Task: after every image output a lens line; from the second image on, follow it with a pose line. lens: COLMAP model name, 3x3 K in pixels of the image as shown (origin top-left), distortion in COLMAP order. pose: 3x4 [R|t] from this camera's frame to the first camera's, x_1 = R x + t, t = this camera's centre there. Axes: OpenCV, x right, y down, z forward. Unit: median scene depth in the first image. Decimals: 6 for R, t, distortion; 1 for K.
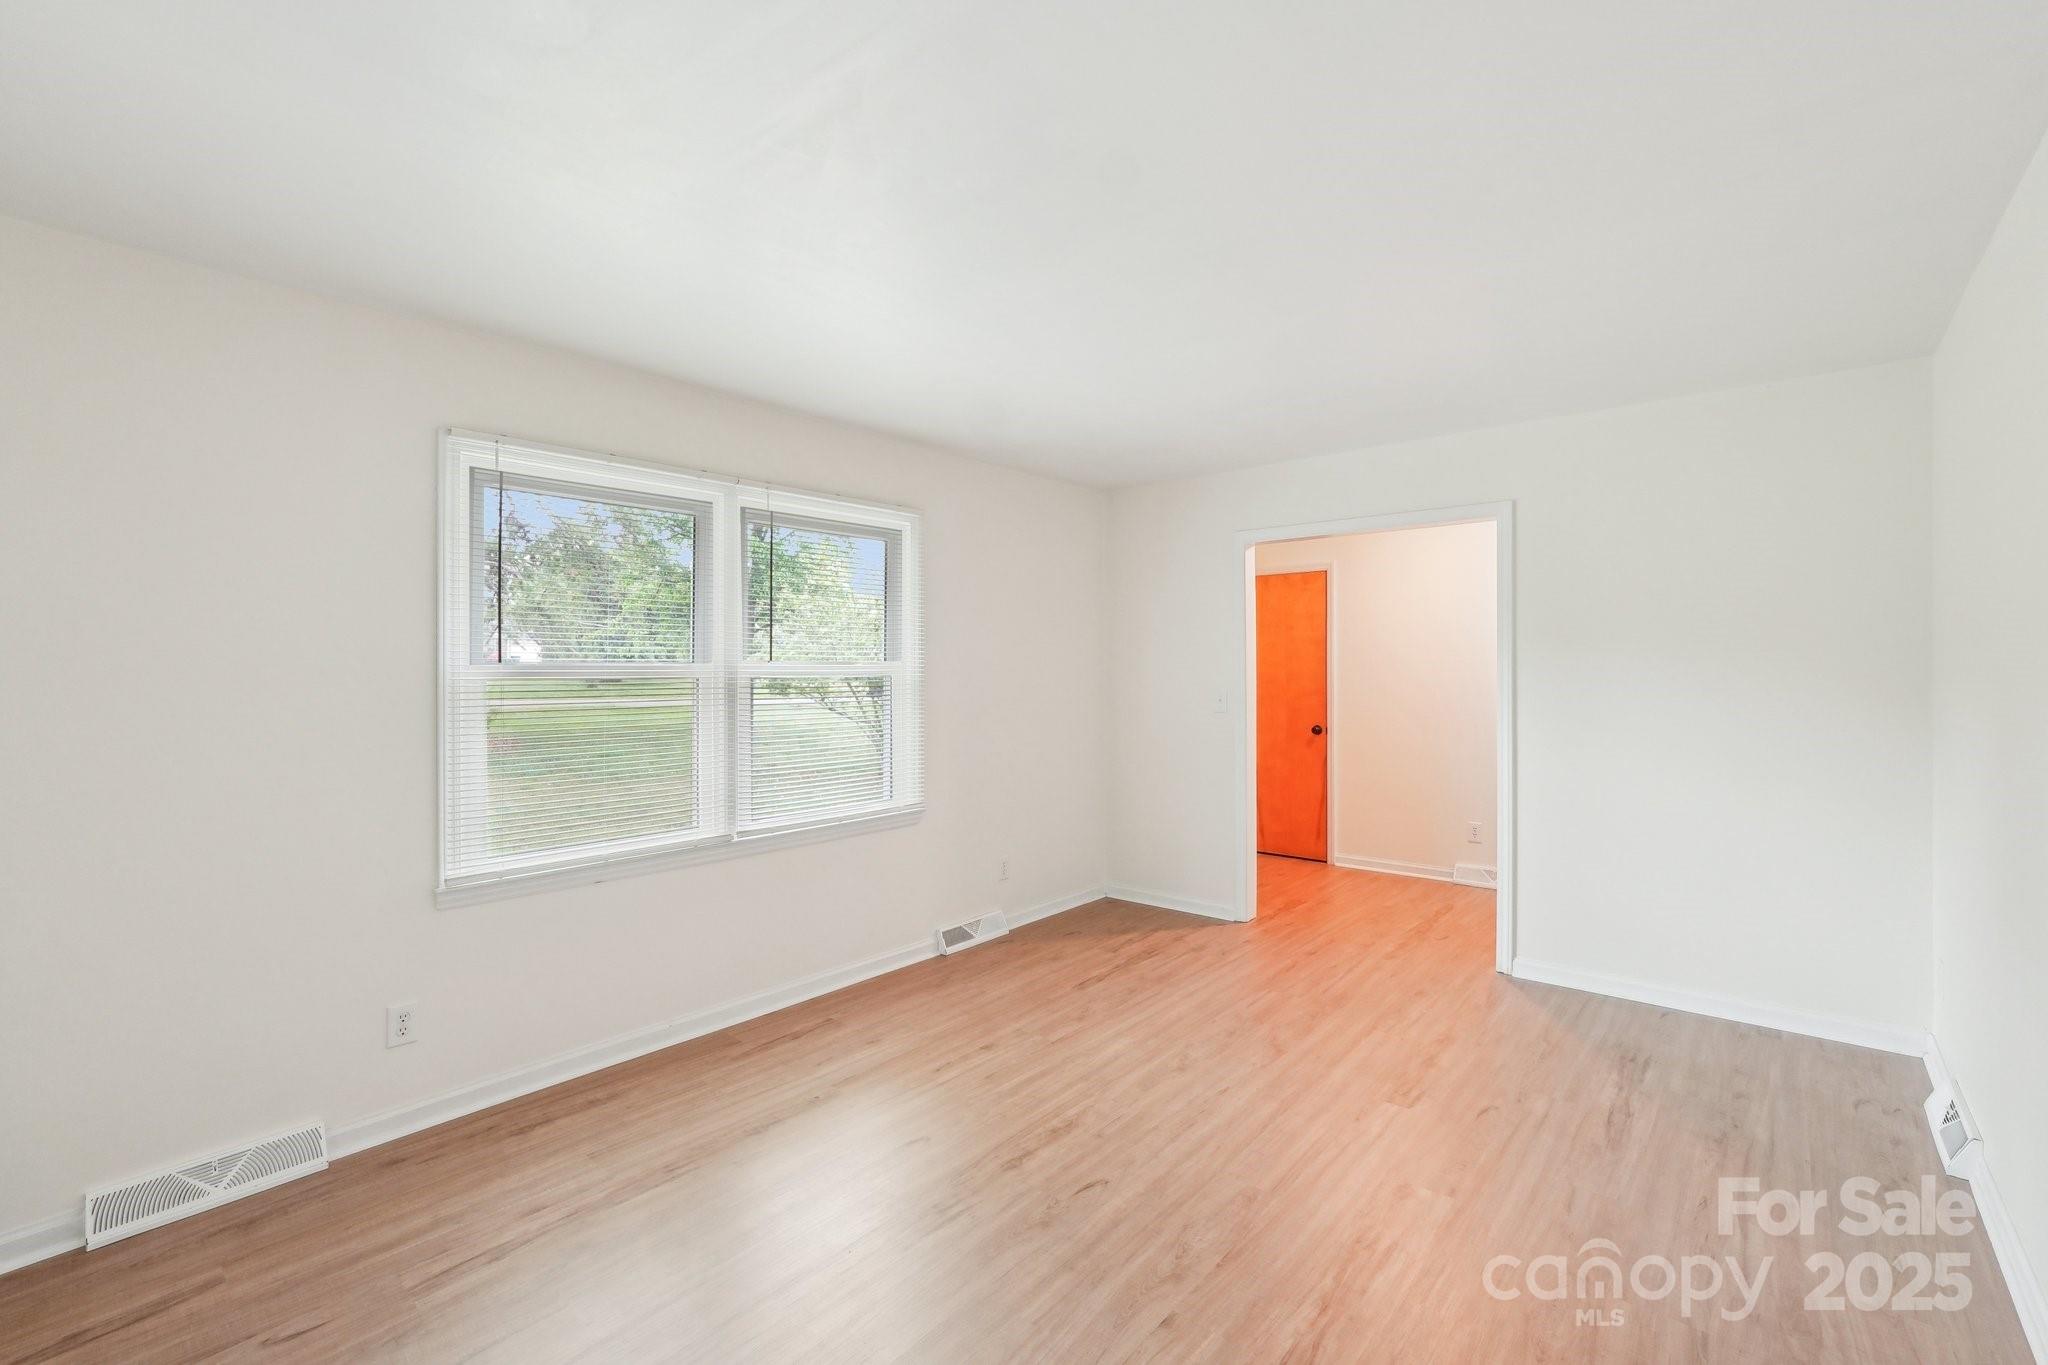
lens RADIAL K [[883.6, 0, 1028.3], [0, 883.6, 682.5], [0, 0, 1]] dist [0.003614, 0.000810]
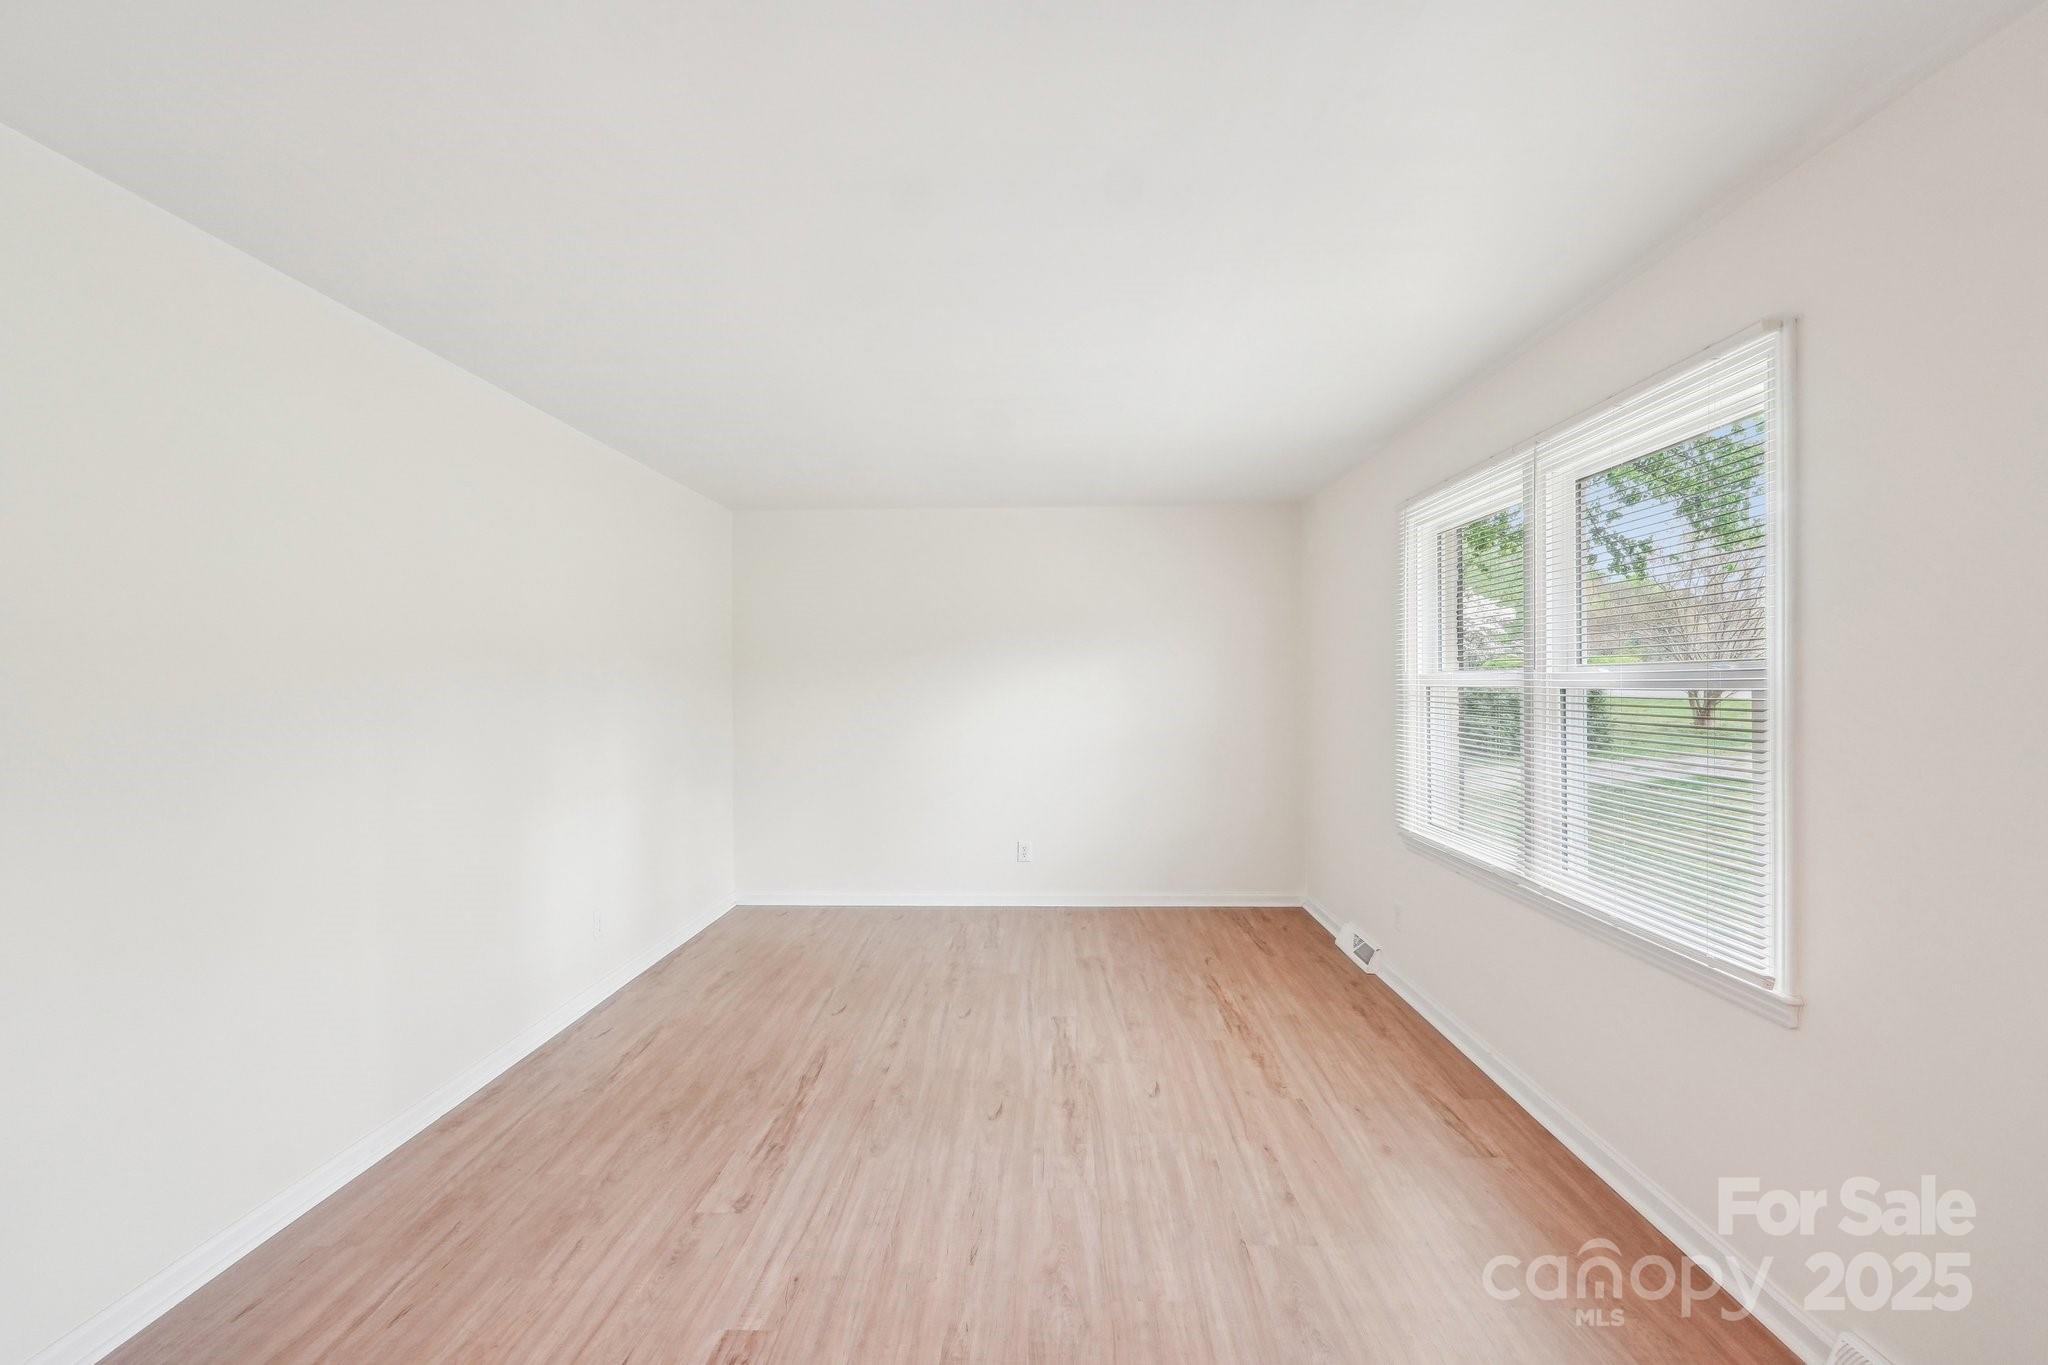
lens RADIAL K [[883.6, 0, 1028.3], [0, 883.6, 682.5], [0, 0, 1]] dist [0.003614, 0.000810]
pose [[-0.777817, 0.009213, -0.628424, 0.649661], [-0.000804, 0.999877, 0.015655, -0.028276], [0.628491, 0.012682, -0.777714, 1.609323]]
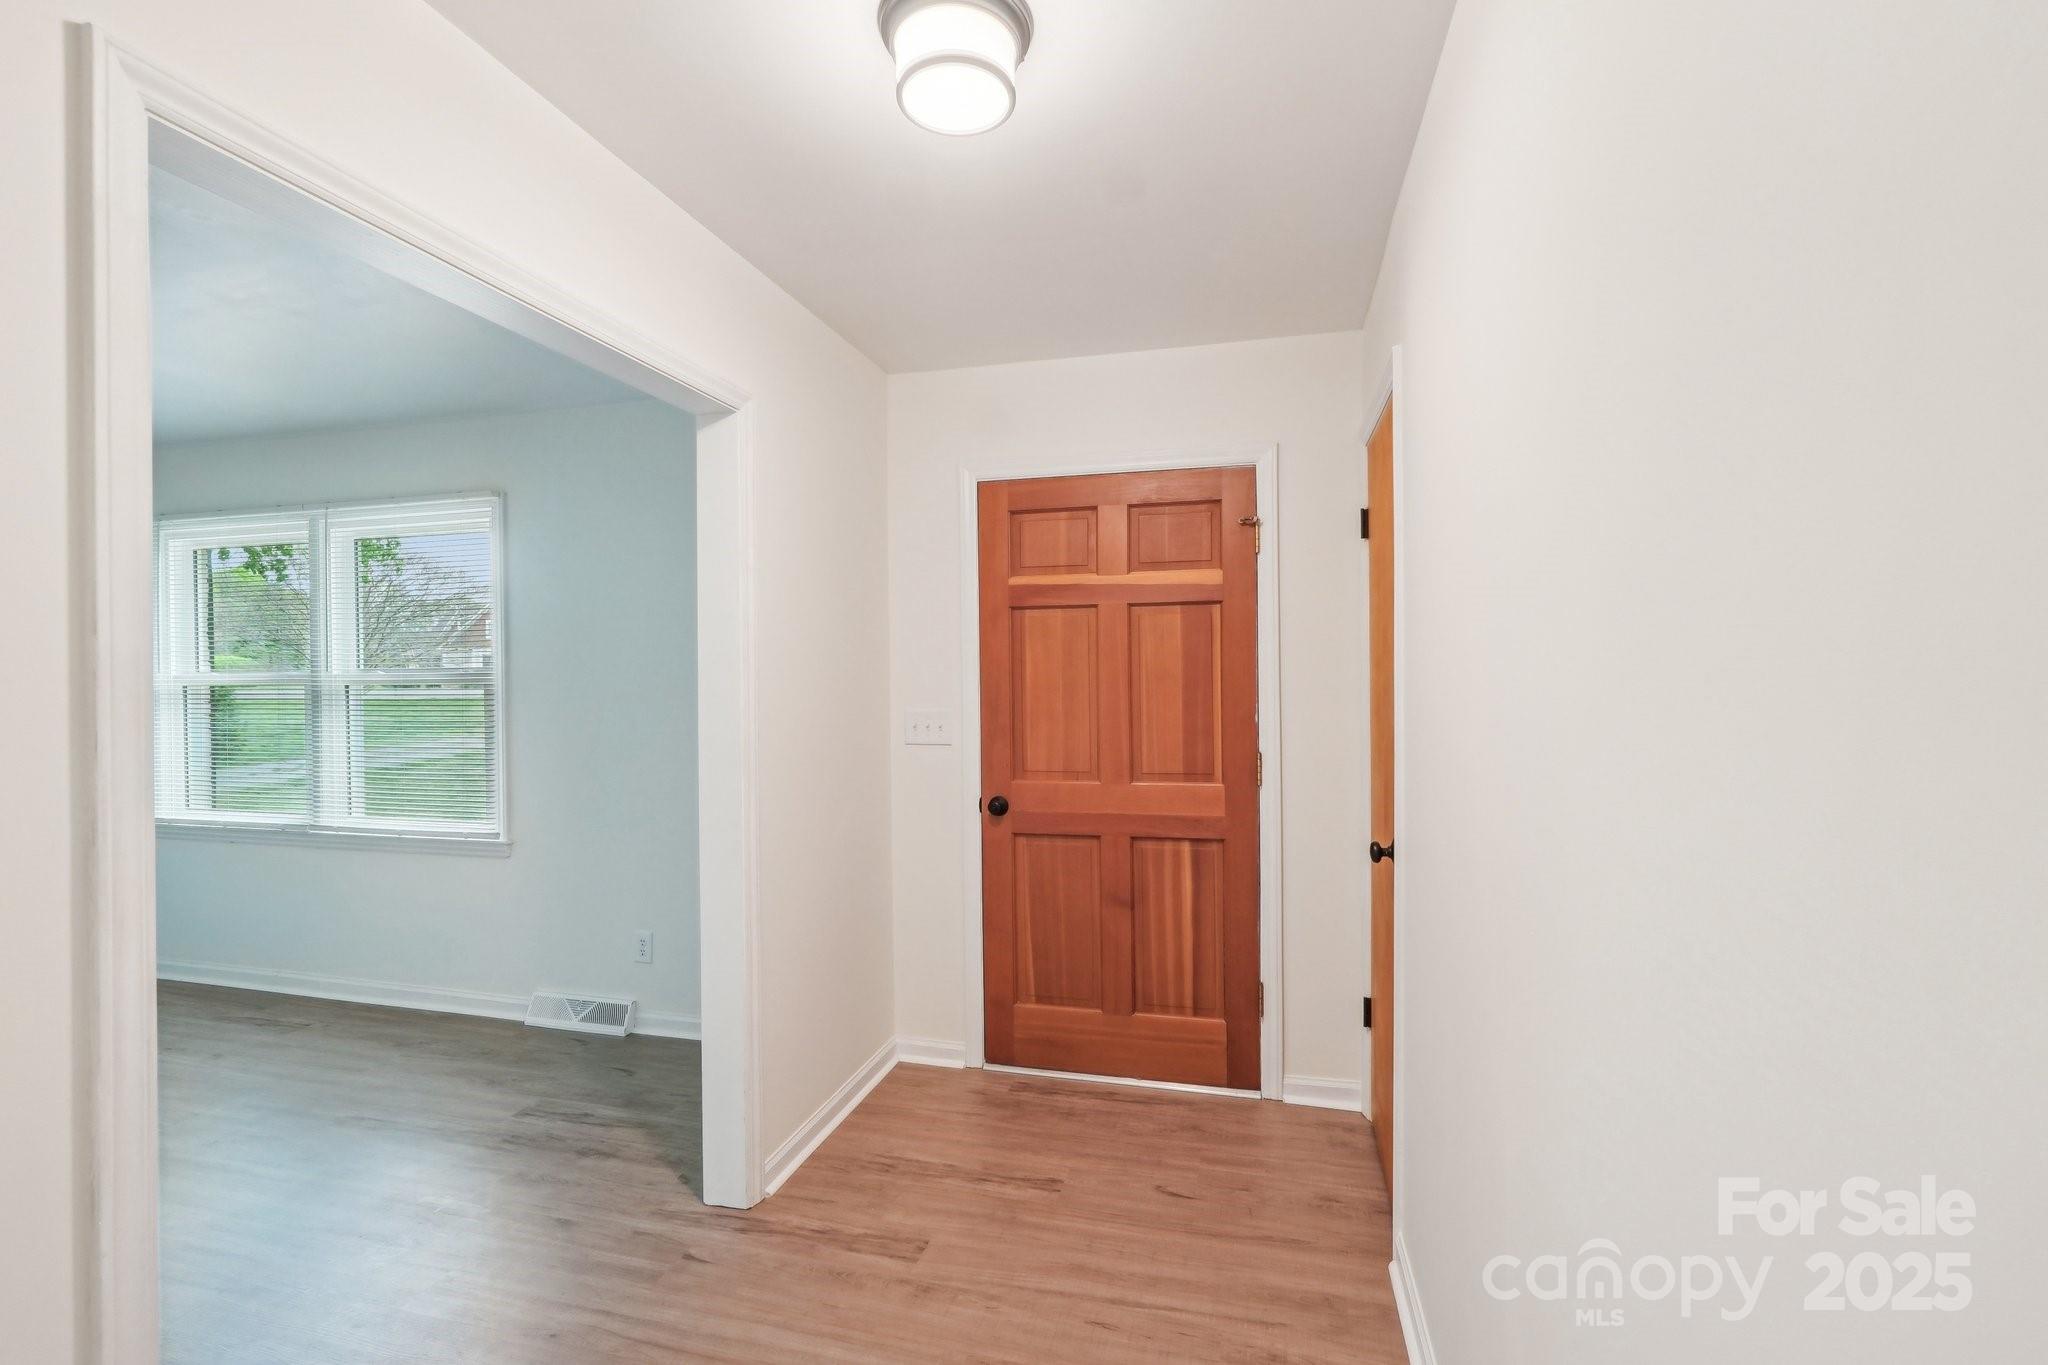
lens RADIAL K [[883.6, 0, 1028.3], [0, 883.6, 682.5], [0, 0, 1]] dist [0.003614, 0.000810]
pose [[0.429493, 0.010916, -0.903004, 1.261301], [-0.008898, 0.999930, 0.007855, -0.030570], [0.903026, 0.004661, 0.429560, 1.586944]]
